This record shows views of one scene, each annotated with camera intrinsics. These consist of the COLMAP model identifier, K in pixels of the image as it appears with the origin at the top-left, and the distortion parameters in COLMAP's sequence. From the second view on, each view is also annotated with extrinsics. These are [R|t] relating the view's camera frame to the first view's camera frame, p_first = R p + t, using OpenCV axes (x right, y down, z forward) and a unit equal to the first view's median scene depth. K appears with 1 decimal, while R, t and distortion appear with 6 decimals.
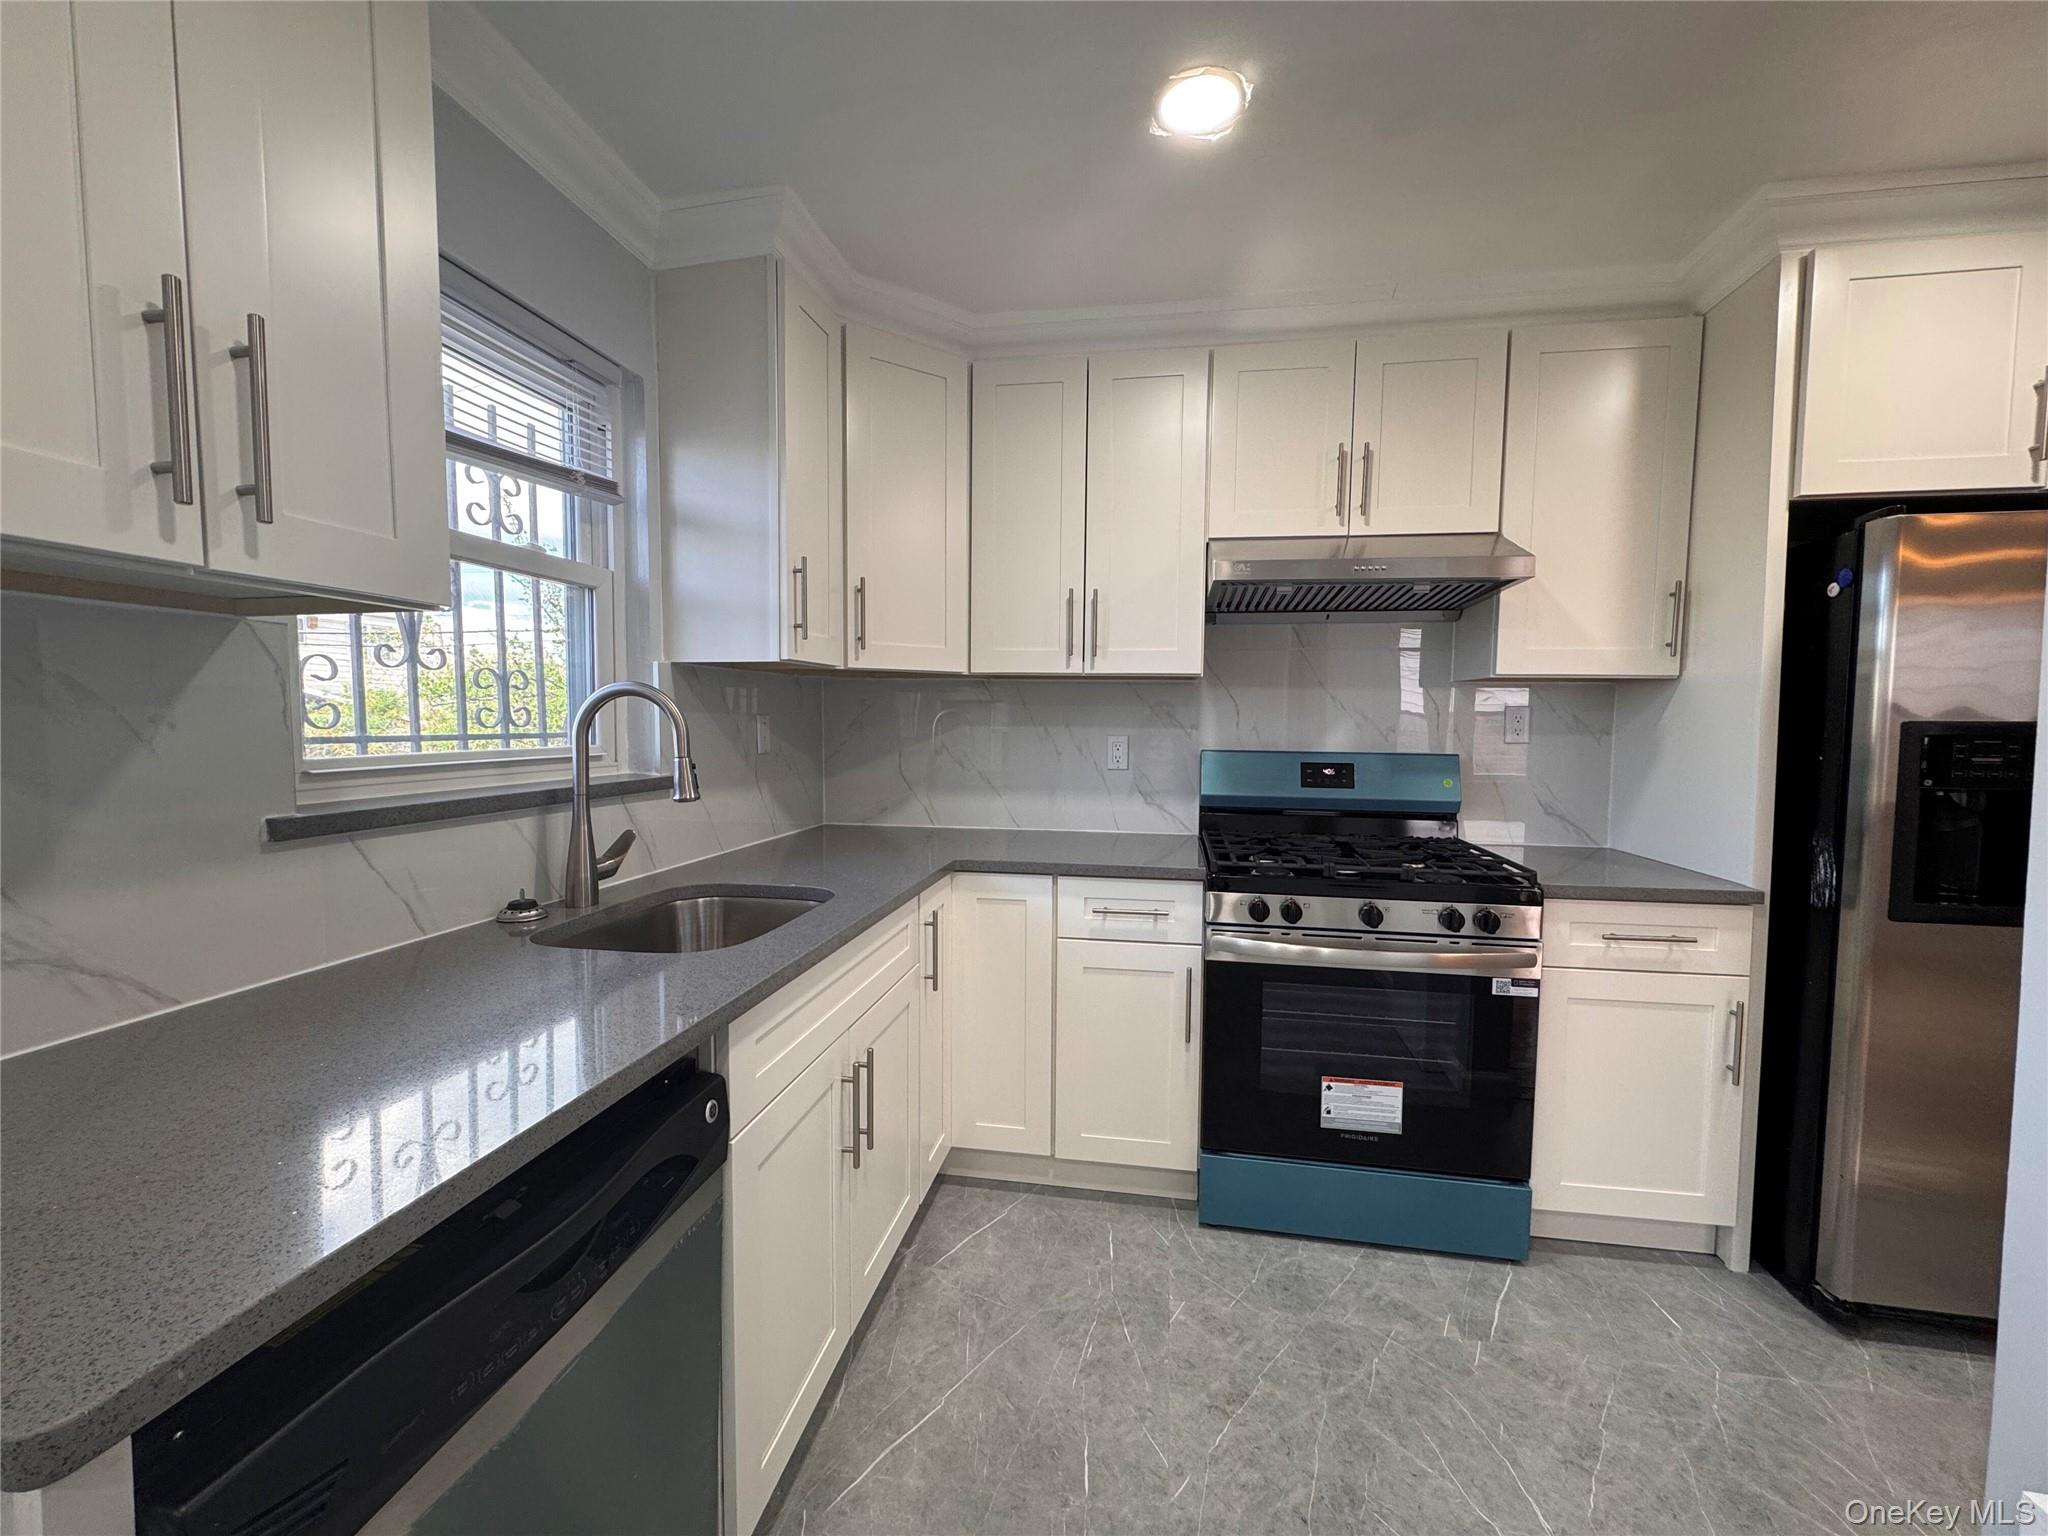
lens RADIAL K [[818.1, 0, 1024.0], [0, 818.1, 768.0], [0, 0, 1]] dist [0.001832, 0.000112]
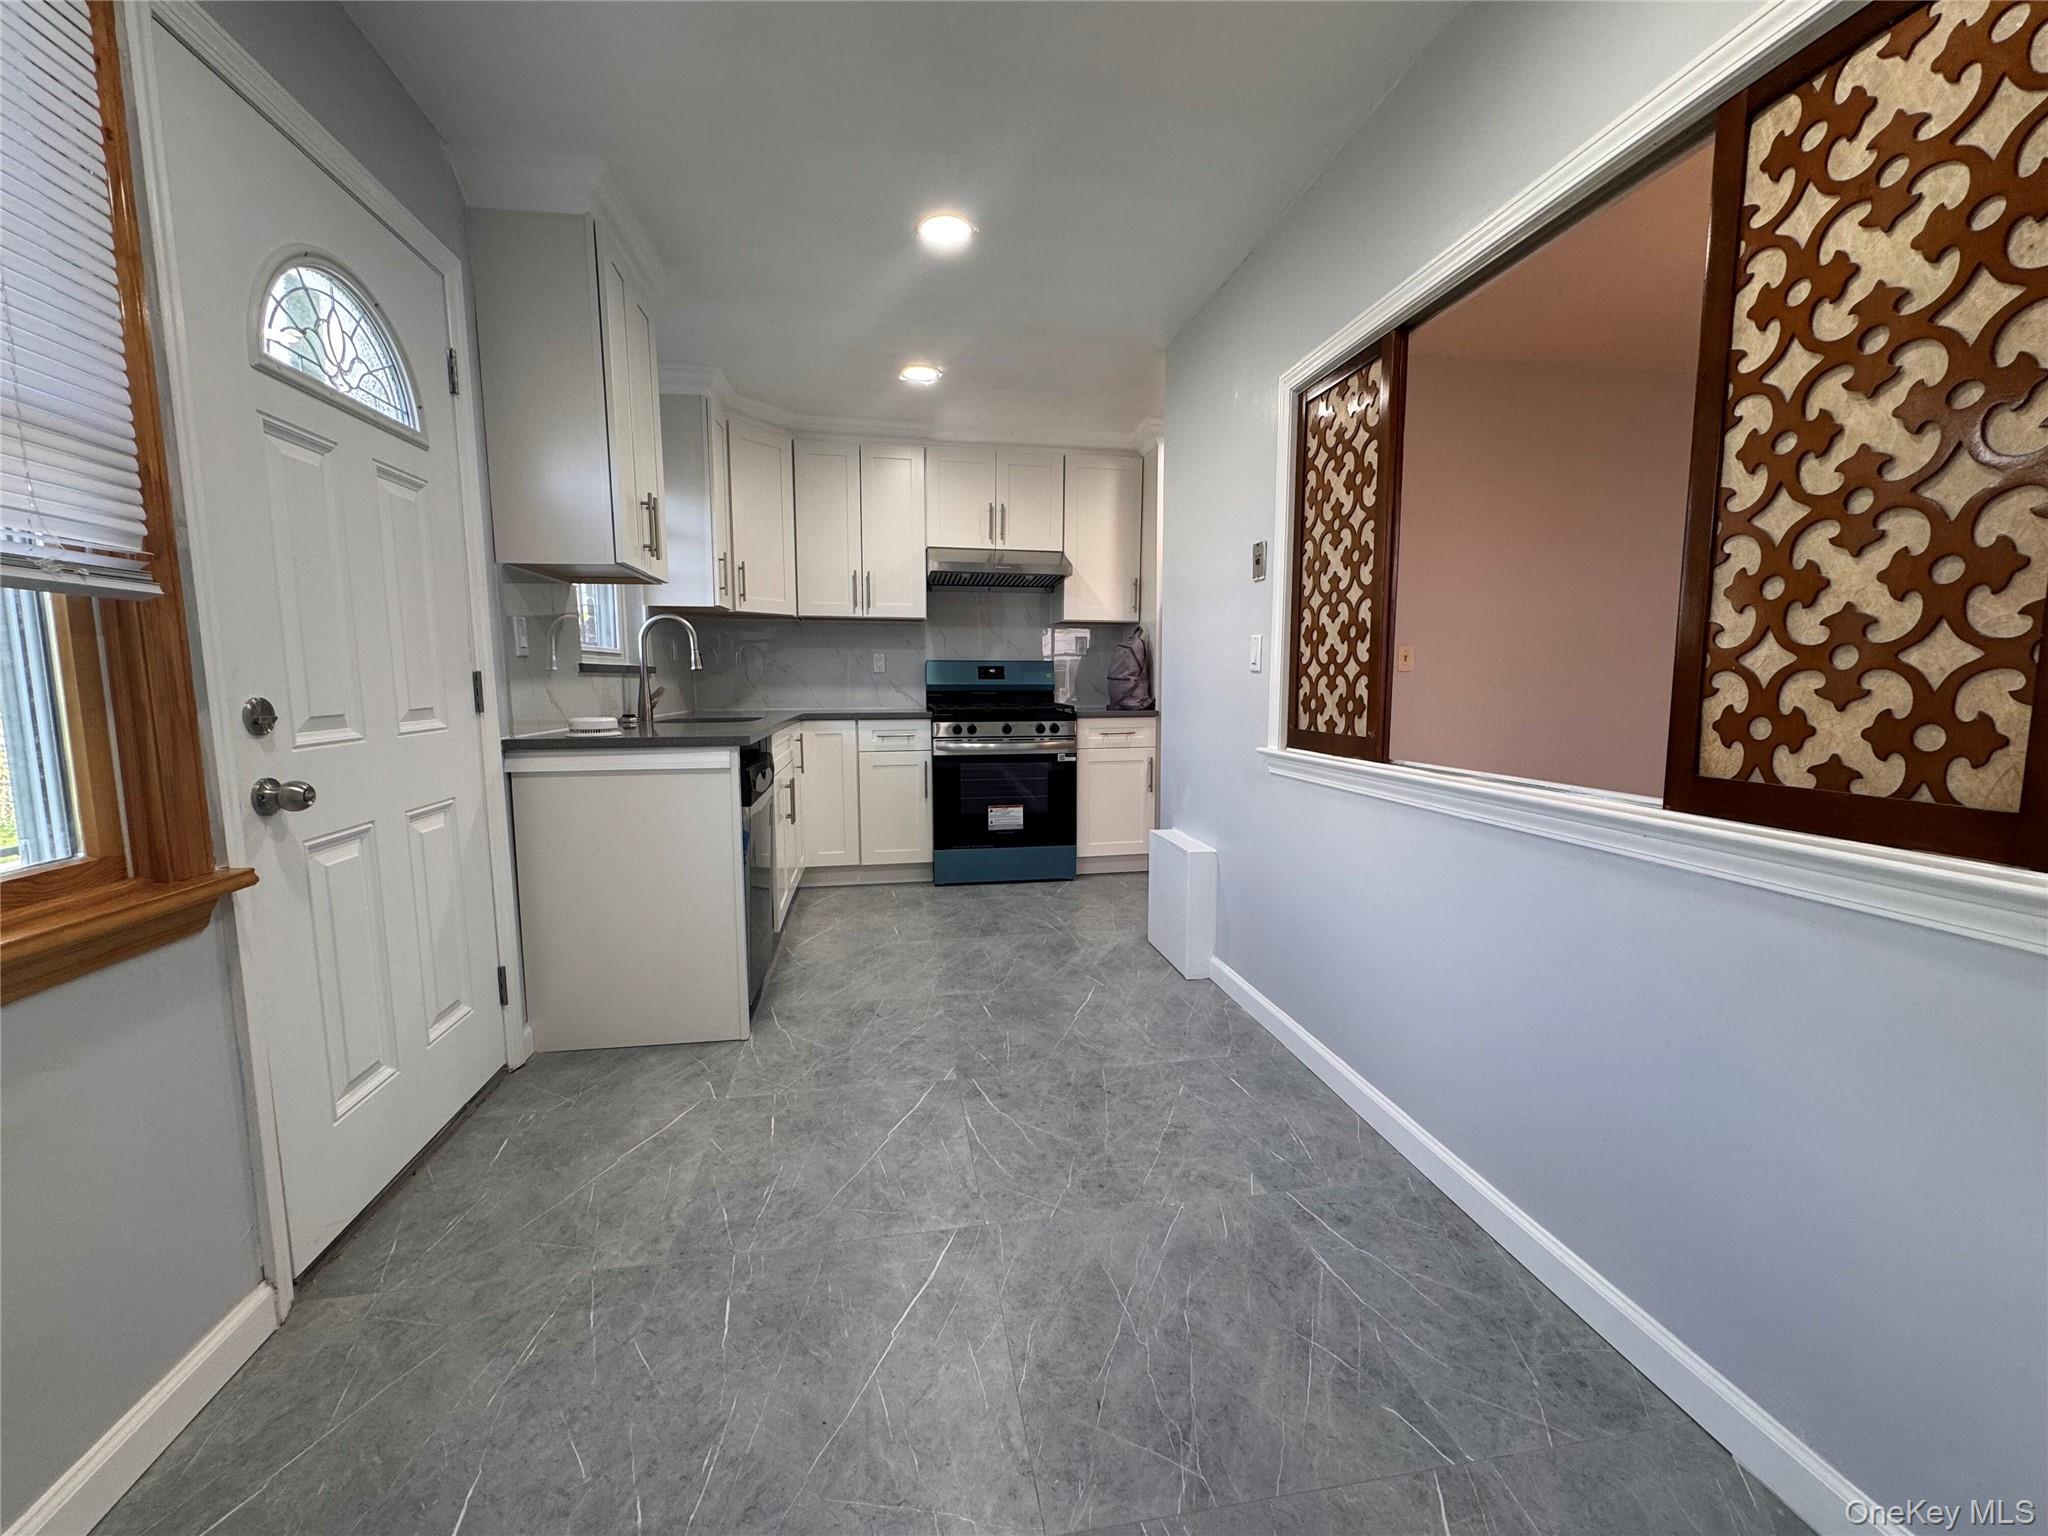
lens RADIAL K [[818.1, 0, 1024.0], [0, 818.1, 768.0], [0, 0, 1]] dist [0.001832, 0.000112]
pose [[0.939865, -0.045742, 0.338468, -0.254535], [0.027707, 0.997936, 0.057927, 0.145000], [-0.340419, -0.045066, 0.939193, -0.985066]]
